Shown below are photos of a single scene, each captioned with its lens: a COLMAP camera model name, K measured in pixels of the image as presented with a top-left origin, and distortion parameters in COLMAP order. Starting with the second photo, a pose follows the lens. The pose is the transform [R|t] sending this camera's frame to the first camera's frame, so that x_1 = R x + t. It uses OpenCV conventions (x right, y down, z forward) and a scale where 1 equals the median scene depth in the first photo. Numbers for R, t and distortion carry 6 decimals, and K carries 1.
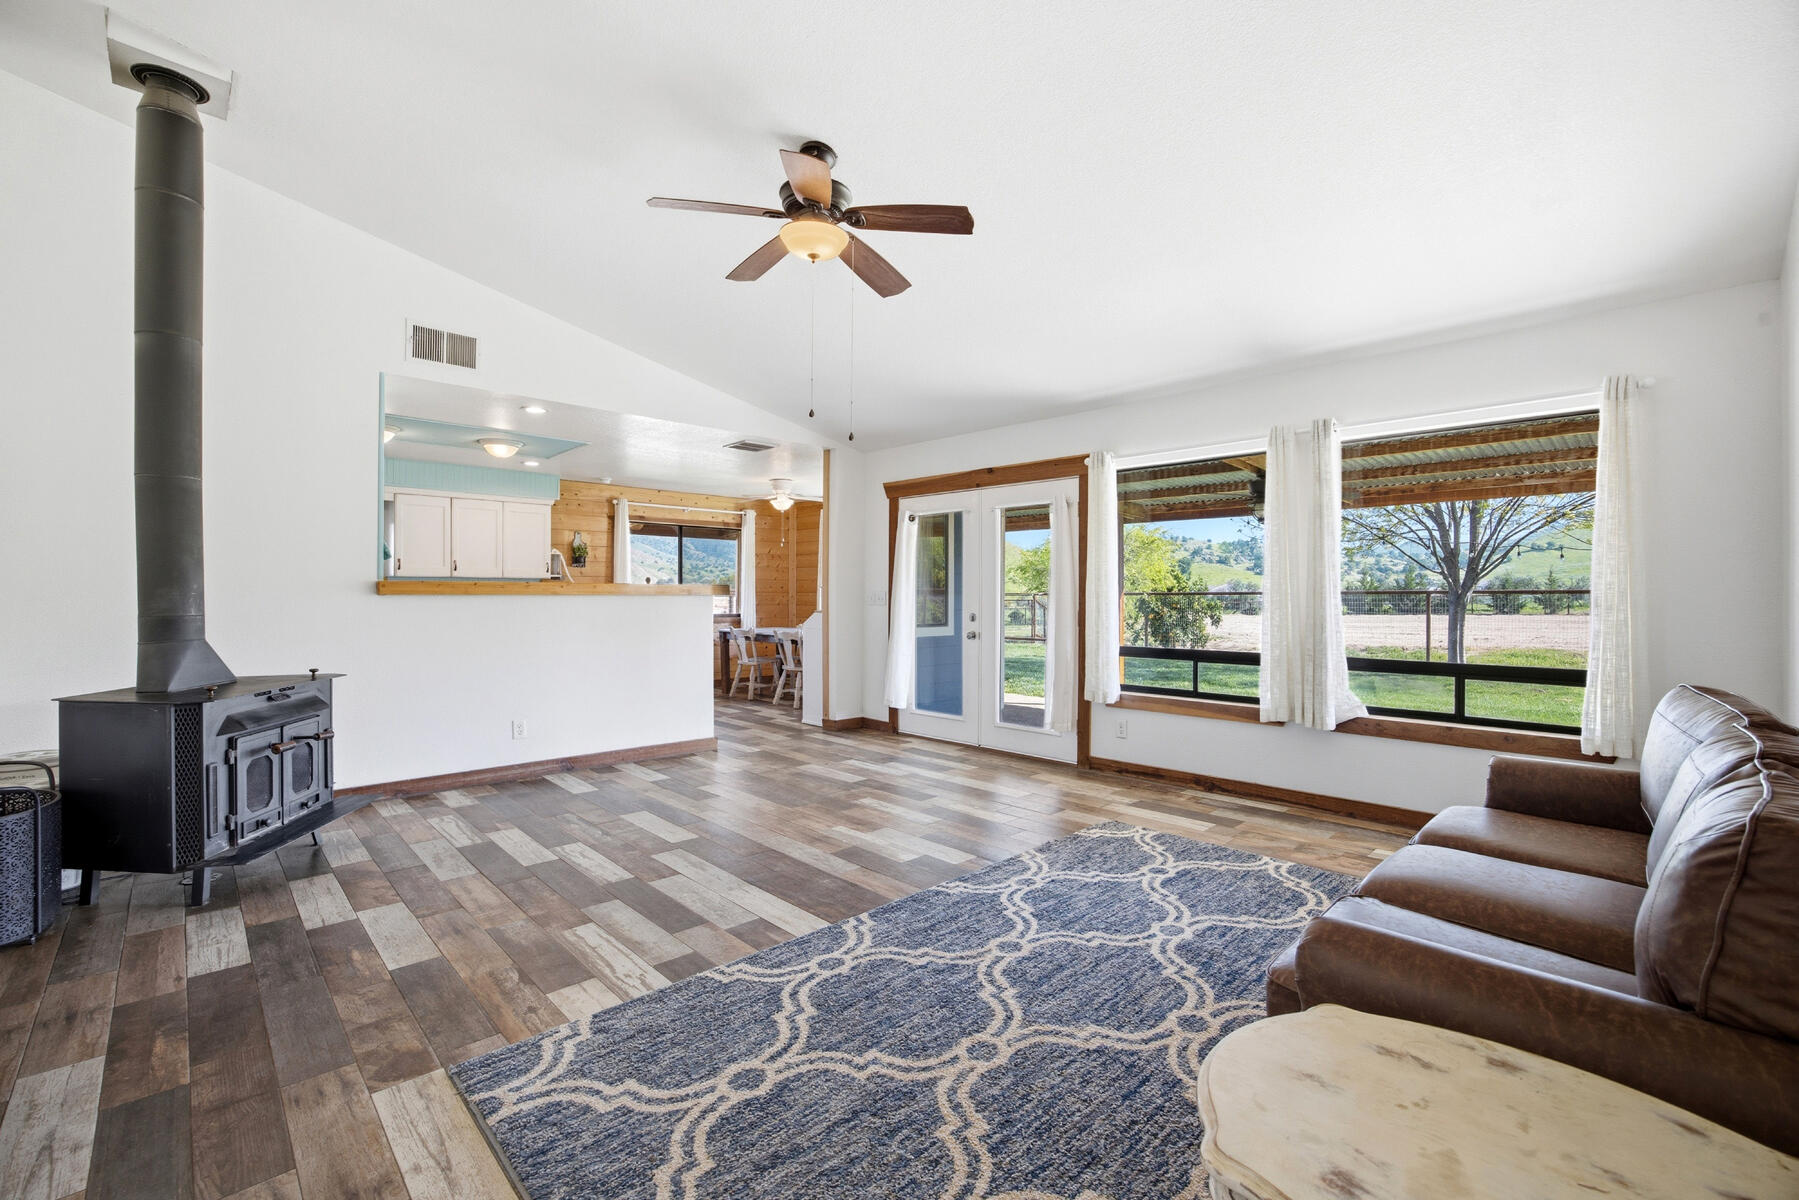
lens RADIAL K [[756.6, 0, 899.5], [0, 756.6, 600.0], [0, 0, 1]] dist [-0.021094, 0.000067]
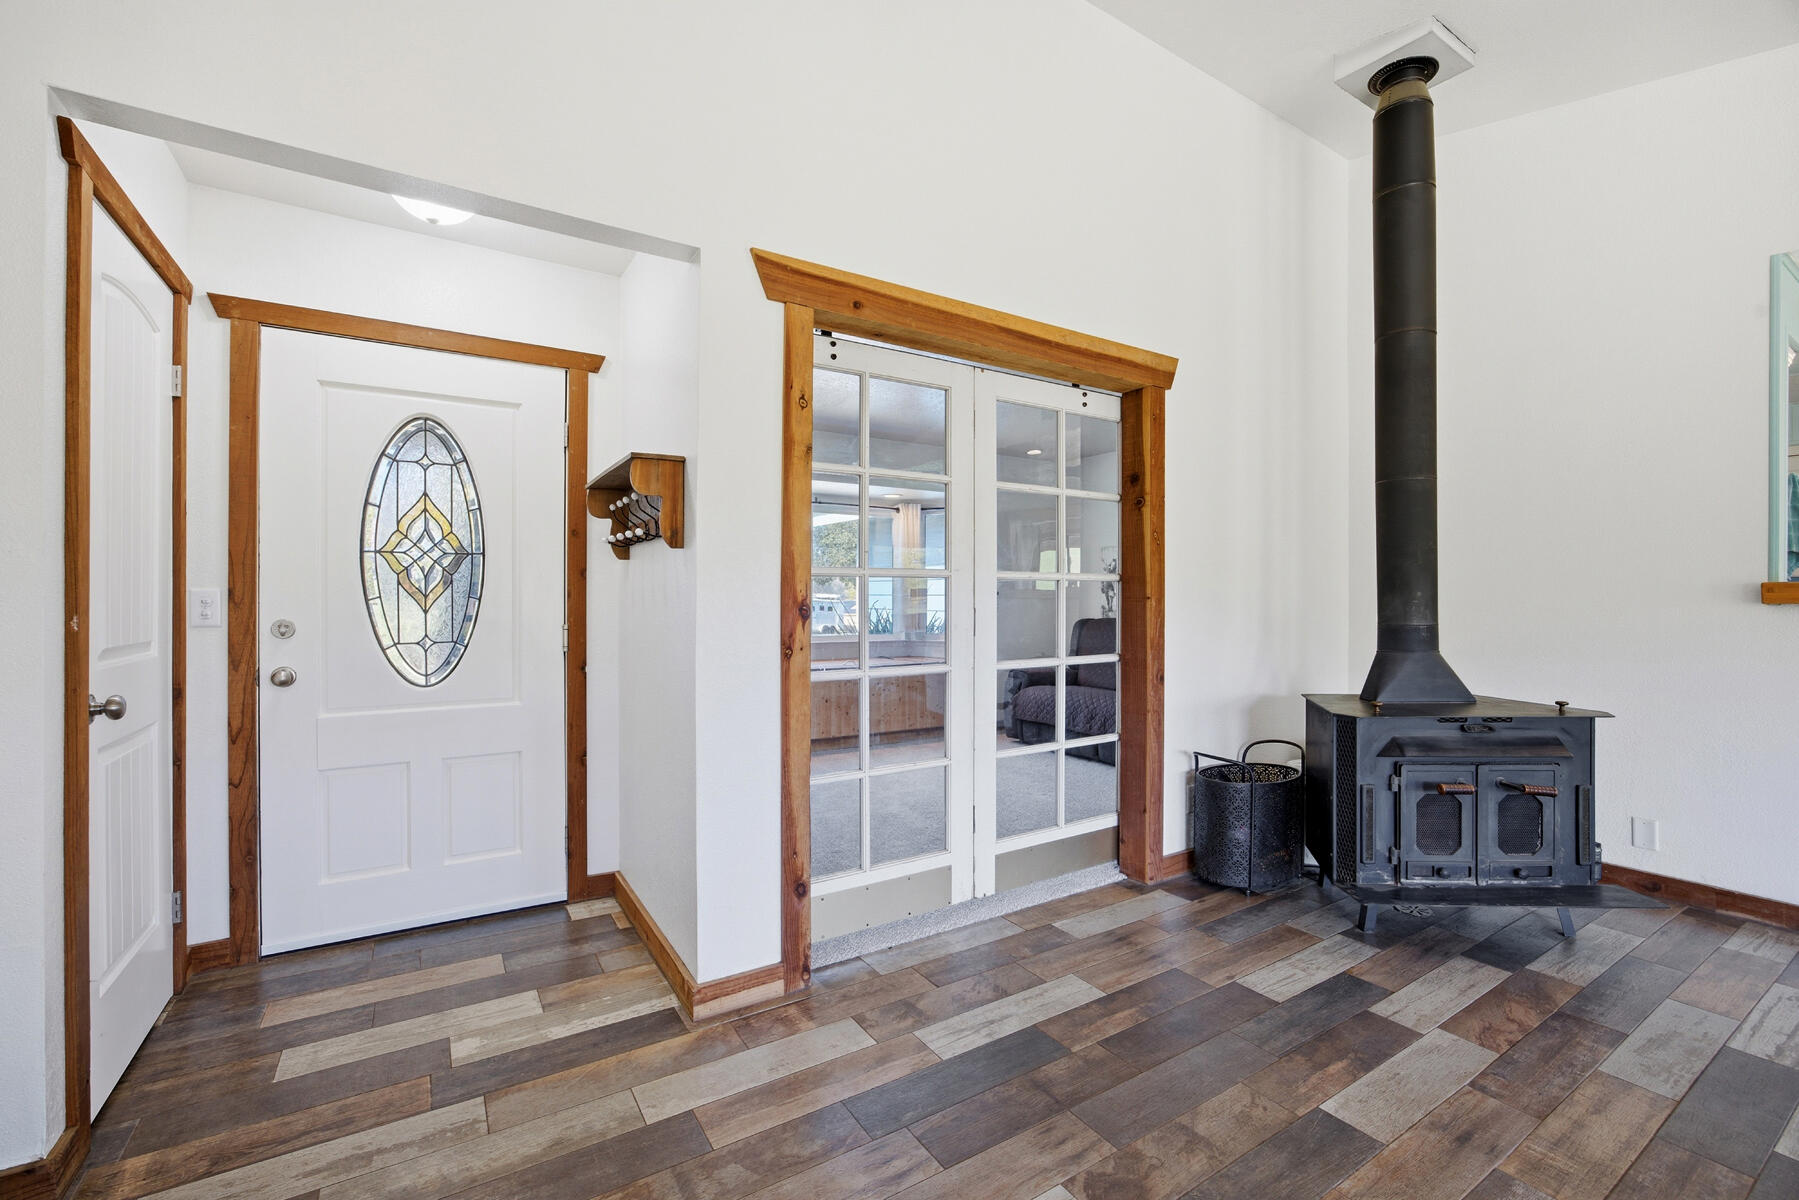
lens RADIAL K [[770.4, 0, 911.0], [0, 770.4, 599.9], [0, 0, 1]] dist [-0.035853, 0.011693]
pose [[-0.195800, 0.006162, -0.980625, 0.109879], [-0.009167, 0.999925, 0.008113, -0.012190], [0.980601, 0.010578, -0.195729, 0.595696]]
